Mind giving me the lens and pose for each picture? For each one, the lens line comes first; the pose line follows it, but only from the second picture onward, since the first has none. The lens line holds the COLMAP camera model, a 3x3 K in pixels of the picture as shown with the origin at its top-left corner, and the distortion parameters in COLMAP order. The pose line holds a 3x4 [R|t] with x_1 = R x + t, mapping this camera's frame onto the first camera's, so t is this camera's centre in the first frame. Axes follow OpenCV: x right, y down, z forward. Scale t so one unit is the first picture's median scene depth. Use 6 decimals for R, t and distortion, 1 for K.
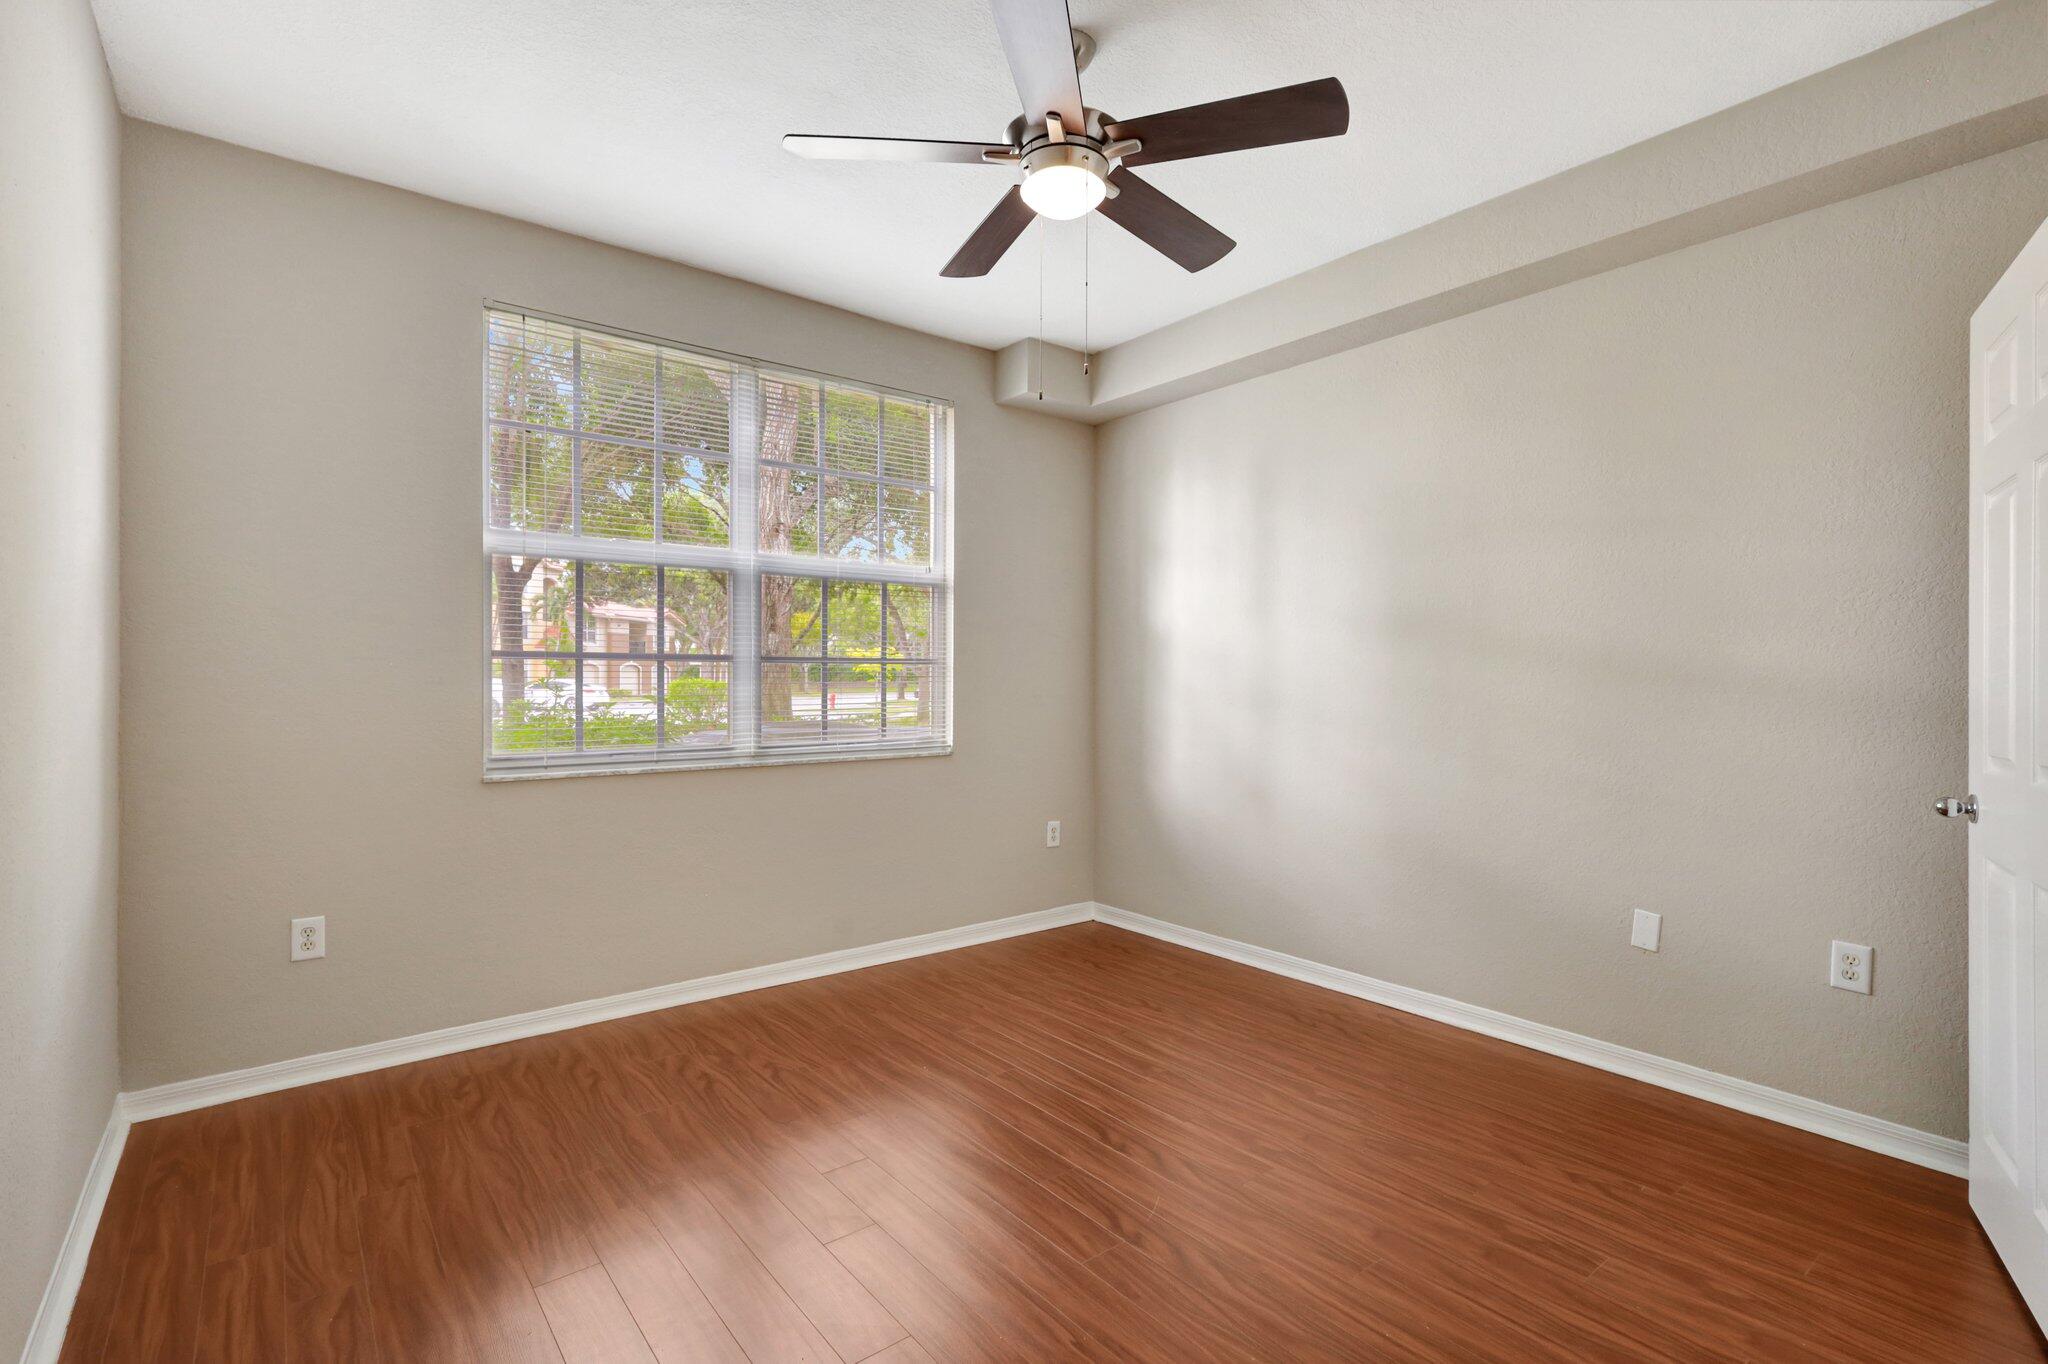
lens RADIAL K [[939.4, 0, 1031.1], [0, 939.4, 687.2], [0, 0, 1]] dist [-0.005159, 0.000020]
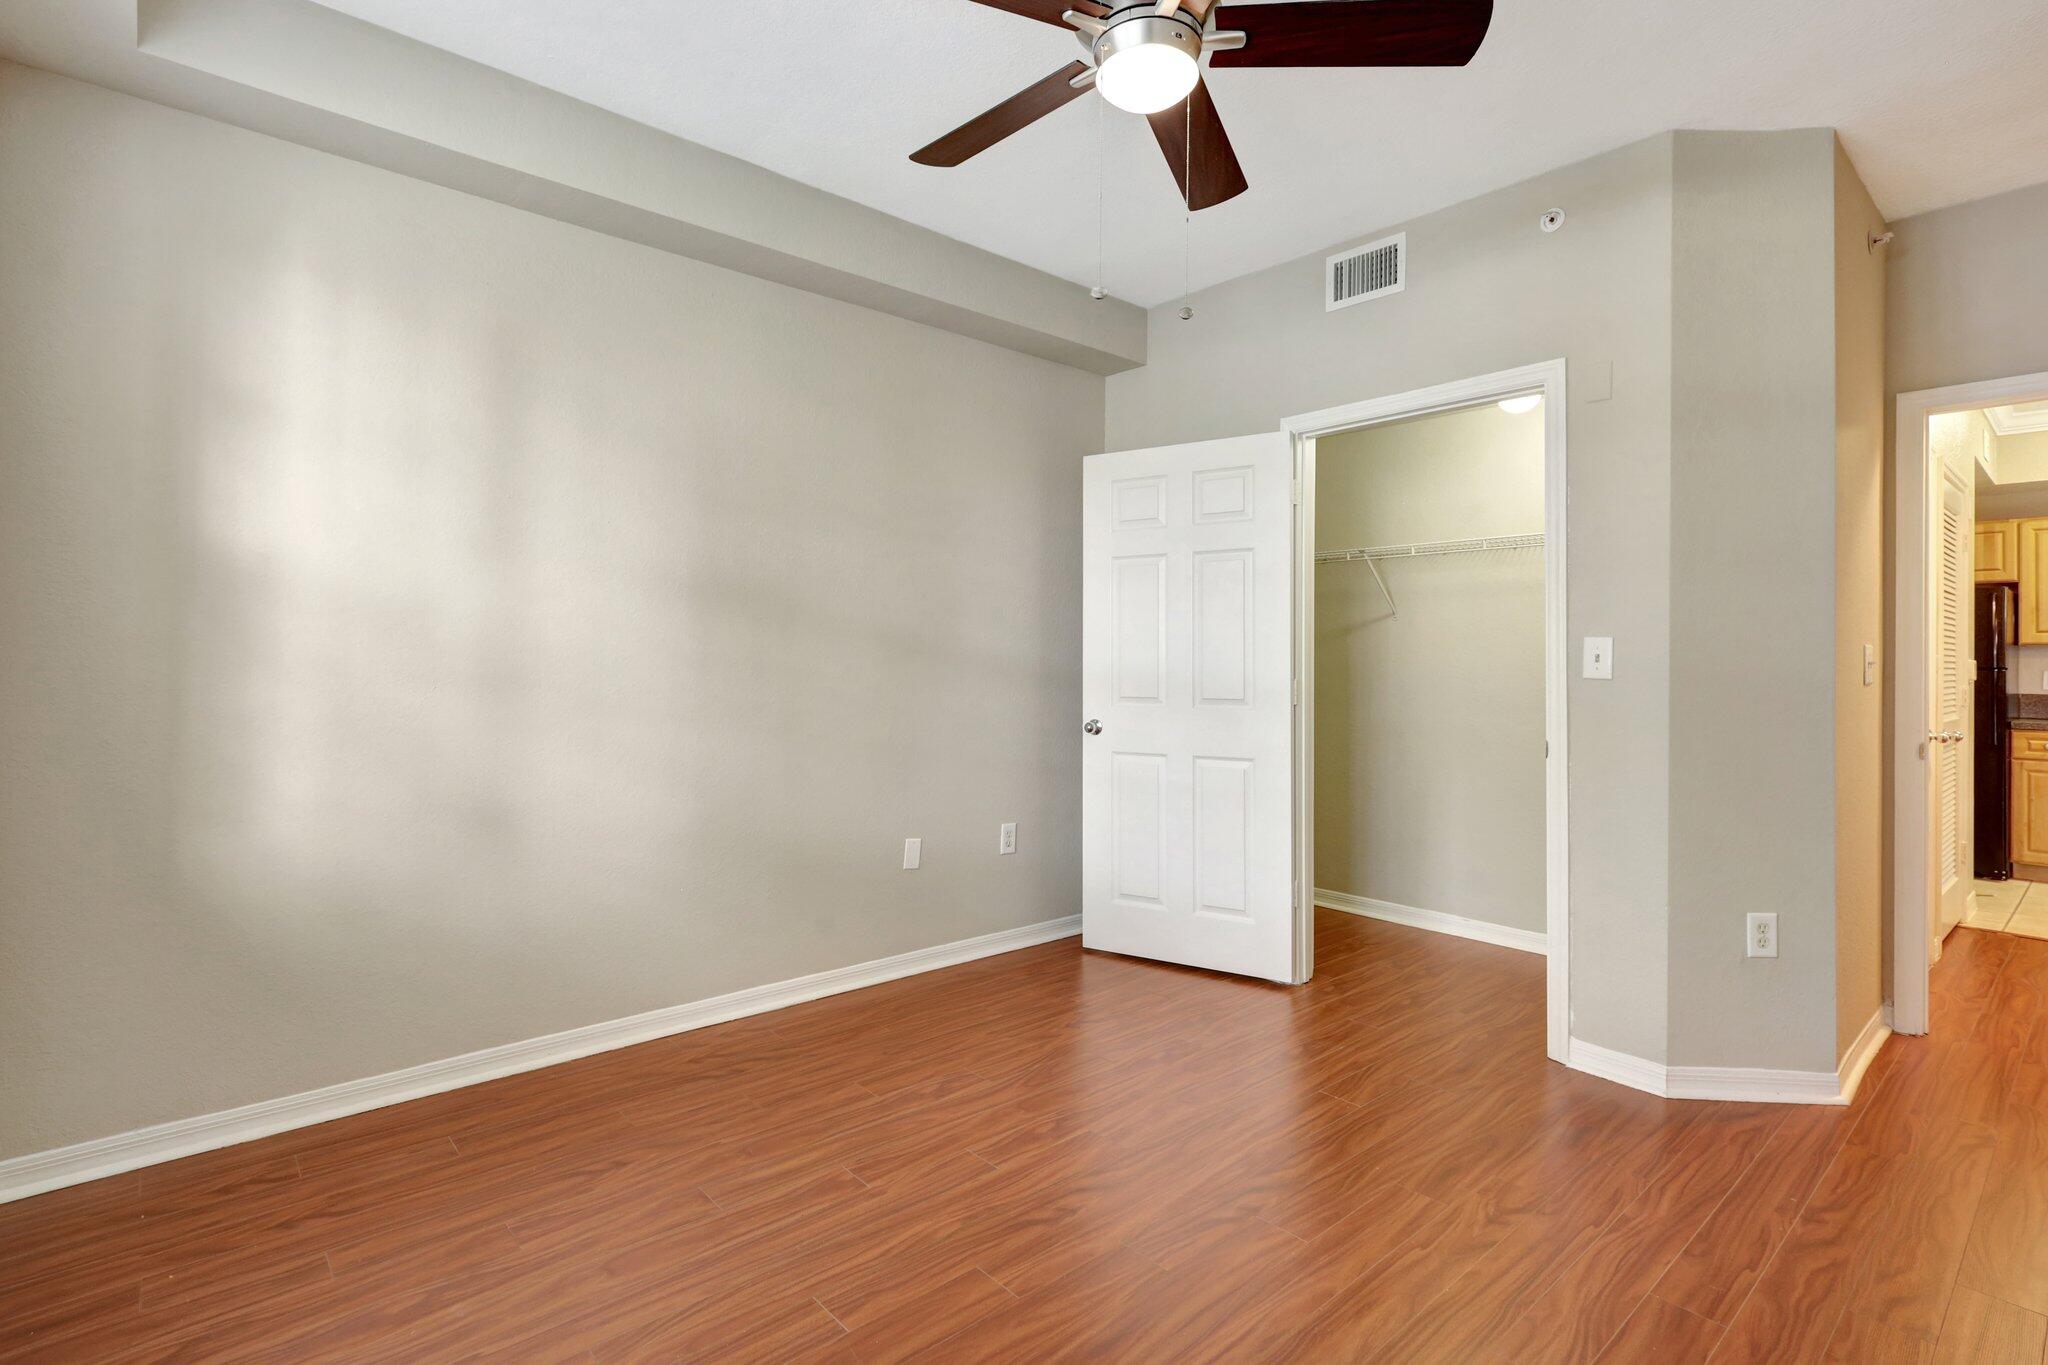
lens RADIAL K [[982.3, 0, 1026.3], [0, 982.3, 644.9], [0, 0, 1]] dist [0.001649, 0.000180]
pose [[-0.041248, 0.003128, 0.999144, -0.697811], [-0.006292, 0.999974, -0.003391, -0.018029], [-0.999129, -0.006426, -0.041227, 0.943337]]
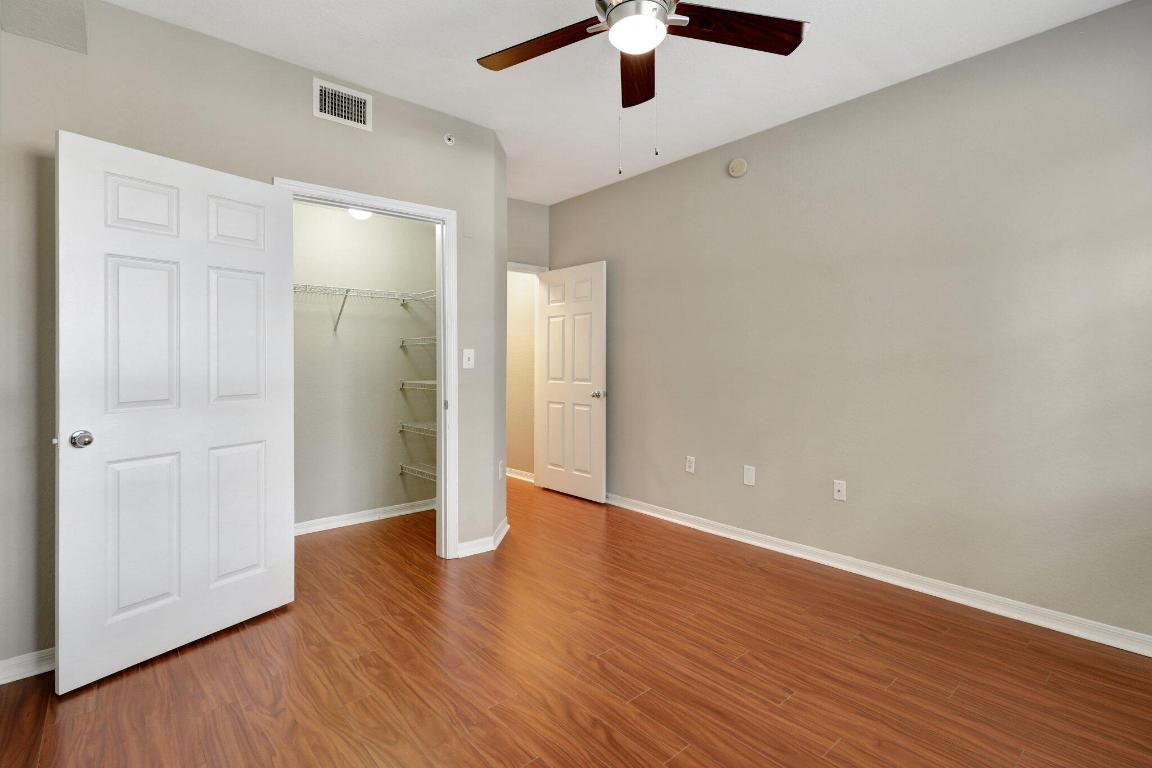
lens RADIAL K [[542.9, 0, 576.0], [0, 542.9, 359.1], [0, 0, 1]] dist [-0.000483, 0.000271]
pose [[-0.999382, -0.005212, -0.034750, 0.133631], [-0.005139, 0.999984, -0.002207, -0.009636], [0.034761, -0.002027, -0.999394, 1.534018]]
